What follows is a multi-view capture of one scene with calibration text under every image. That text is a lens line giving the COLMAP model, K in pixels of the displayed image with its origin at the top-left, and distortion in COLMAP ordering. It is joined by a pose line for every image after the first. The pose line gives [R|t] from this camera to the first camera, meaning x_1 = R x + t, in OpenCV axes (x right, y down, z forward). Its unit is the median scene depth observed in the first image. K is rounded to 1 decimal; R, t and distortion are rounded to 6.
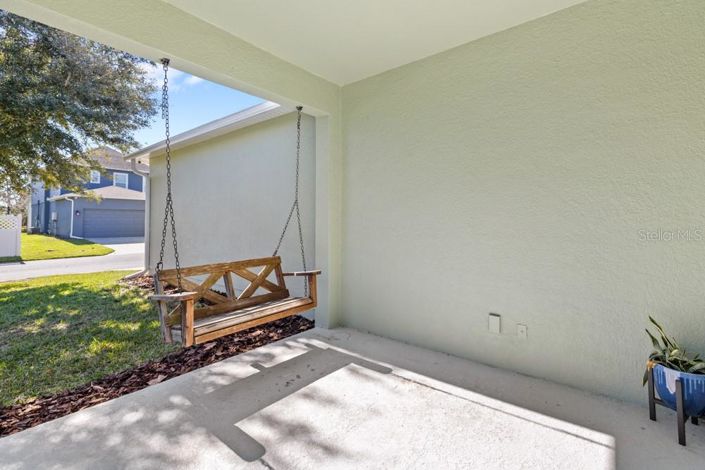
lens RADIAL K [[321.4, 0, 350.0], [0, 321.4, 217.7], [0, 0, 1]] dist [0.003418, 0.000513]
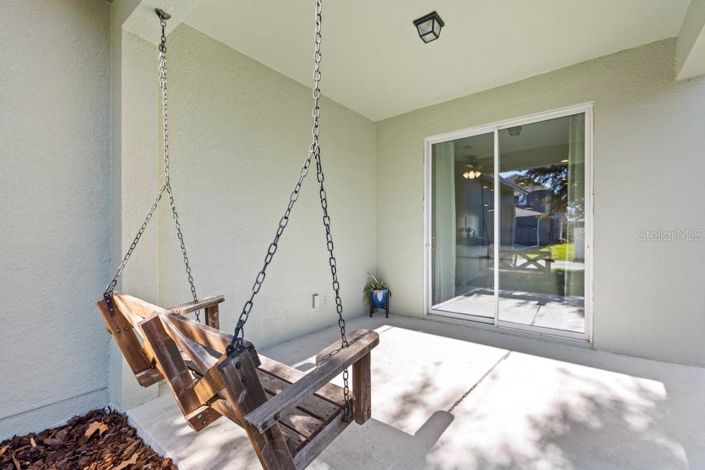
lens RADIAL K [[310.3, 0, 352.5], [0, 310.3, 235.0], [0, 0, 1]] dist [0.000666, 0.000085]
pose [[-0.023249, 0.005665, 0.999714, -1.336043], [-0.012037, 0.999910, -0.005946, 0.064293], [-0.999657, -0.012172, -0.023179, 1.270861]]
